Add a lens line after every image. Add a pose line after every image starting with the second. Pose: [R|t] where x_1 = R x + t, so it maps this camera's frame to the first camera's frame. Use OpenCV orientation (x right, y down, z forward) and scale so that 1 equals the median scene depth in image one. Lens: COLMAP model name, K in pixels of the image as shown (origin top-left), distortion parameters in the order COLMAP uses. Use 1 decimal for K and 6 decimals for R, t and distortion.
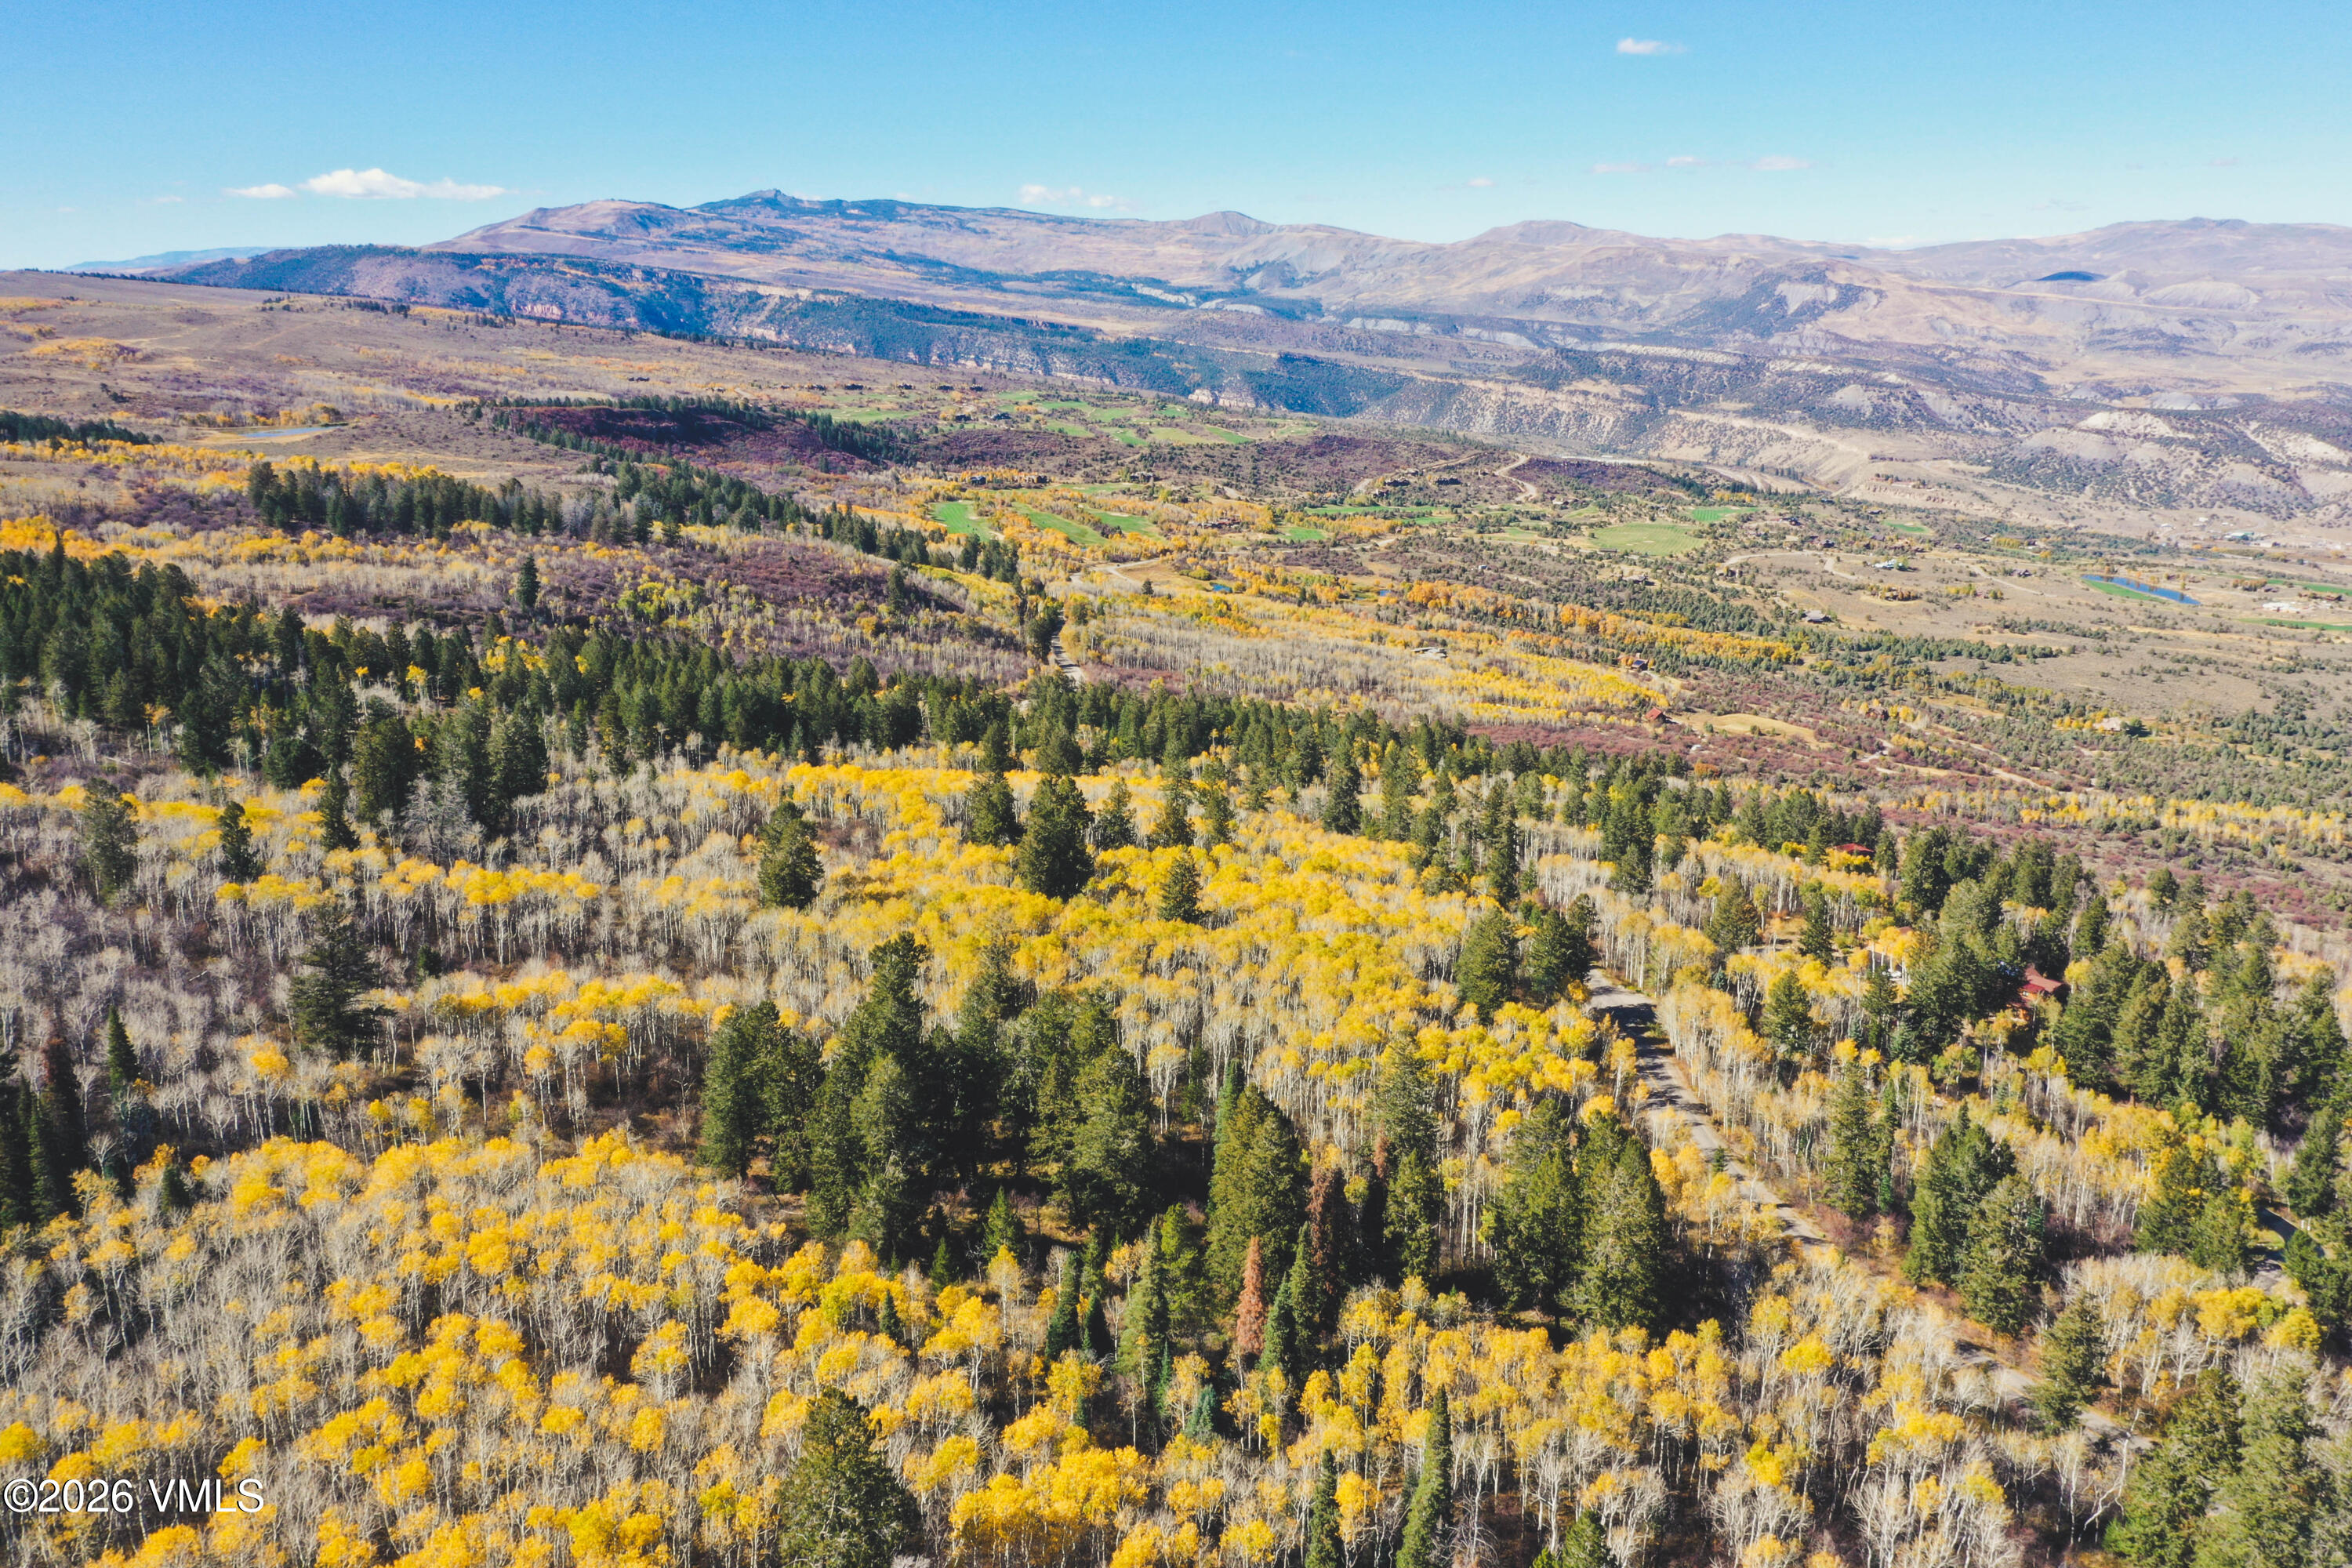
lens RADIAL K [[1886.7, 0, 1176.9], [0, 1886.7, 783.7], [0, 0, 1]] dist [0.002057, 0.000192]
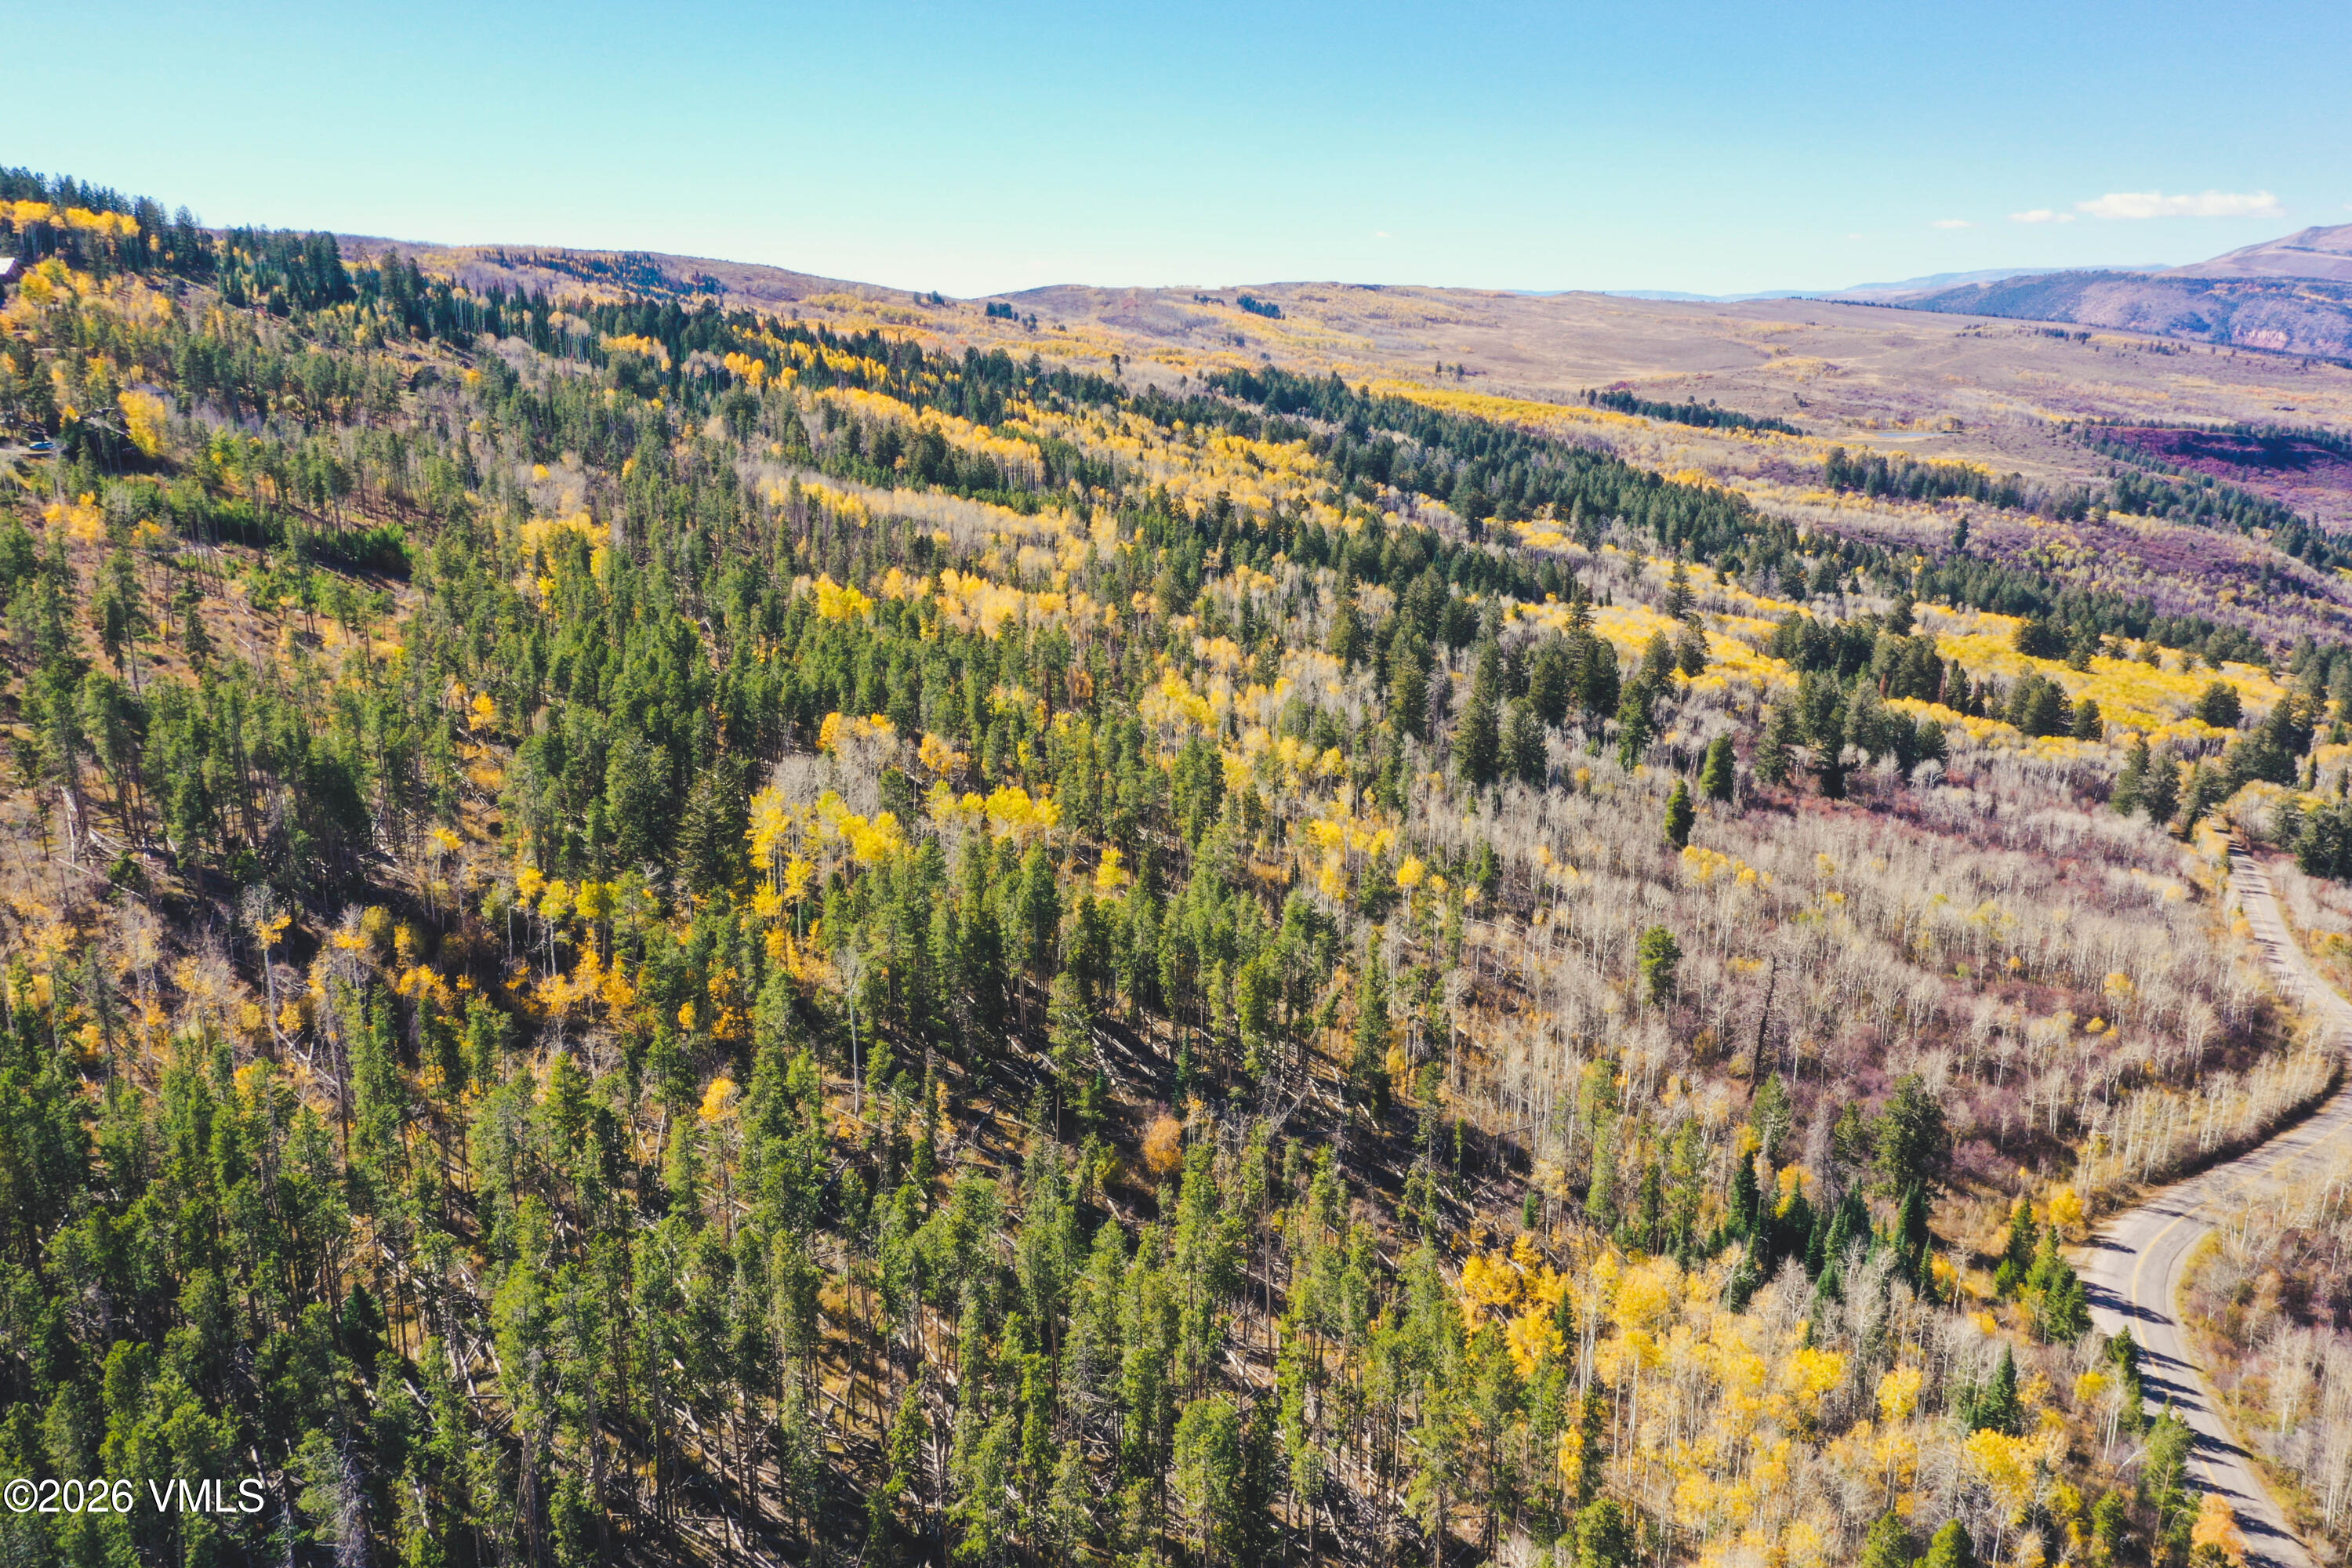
lens RADIAL K [[1886.7, 0, 1175.9], [0, 1886.7, 783.8], [0, 0, 1]] dist [0.002057, 0.000192]
pose [[0.660343, 0.189901, -0.726556, 0.108646], [-0.196485, 0.977486, 0.076909, 0.028237], [0.724804, 0.091971, 0.682789, -0.136401]]
